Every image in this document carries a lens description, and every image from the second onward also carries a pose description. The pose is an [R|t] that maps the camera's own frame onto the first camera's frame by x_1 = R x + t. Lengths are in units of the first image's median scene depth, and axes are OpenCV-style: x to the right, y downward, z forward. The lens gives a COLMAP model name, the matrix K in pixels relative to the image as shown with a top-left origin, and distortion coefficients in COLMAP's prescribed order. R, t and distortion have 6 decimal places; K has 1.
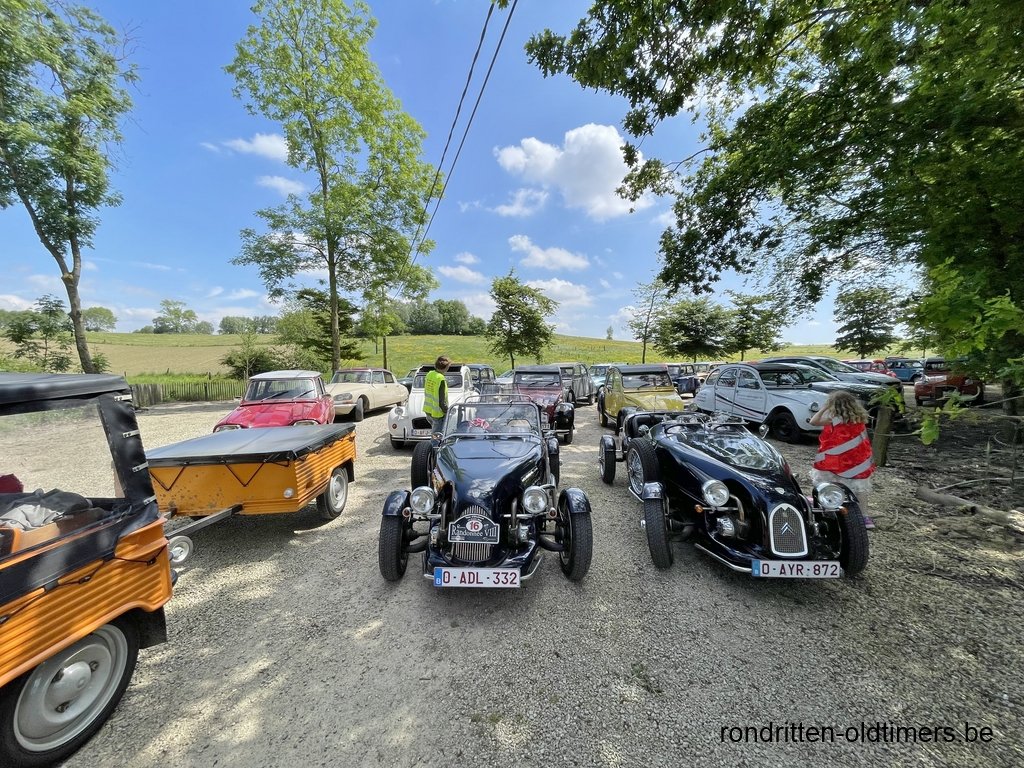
lens RADIAL K [[412.9, 0, 512.0], [0, 412.9, 384.0], [0, 0, 1]] dist [-0.002795, -0.000364]
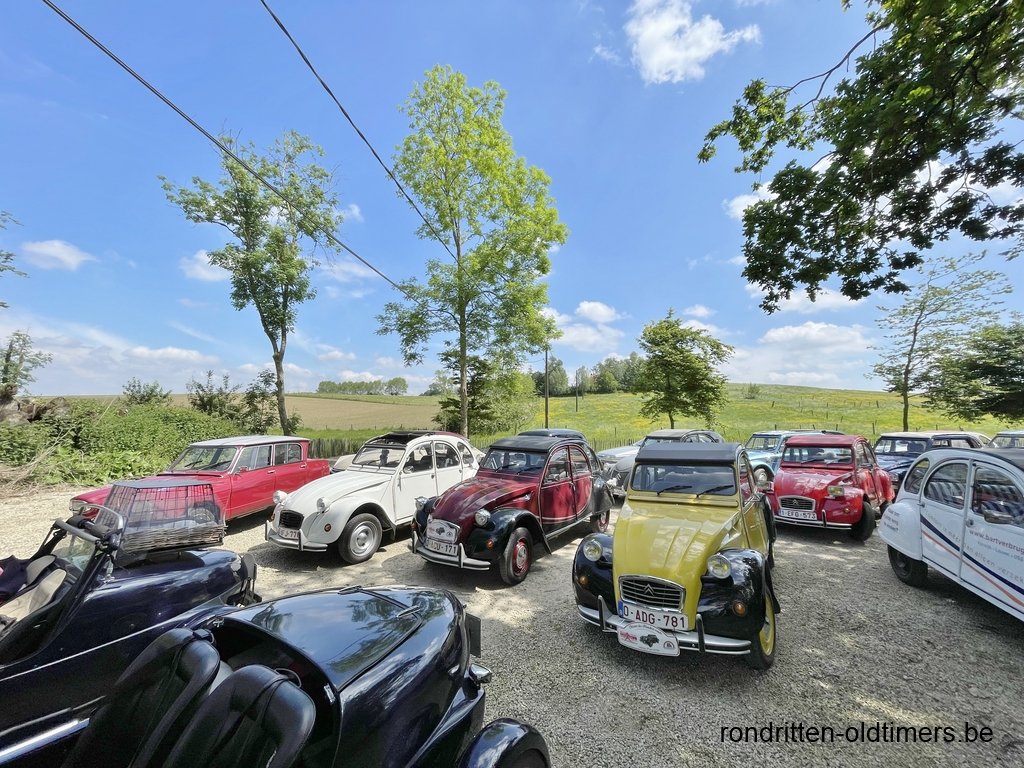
lens RADIAL K [[412.9, 0, 512.0], [0, 412.9, 384.0], [0, 0, 1]] dist [-0.002795, -0.000364]
pose [[0.859927, -0.033869, -0.509291, 0.140244], [-0.037218, 0.990979, -0.128745, -0.016593], [0.509058, 0.129667, 0.850910, 0.161566]]
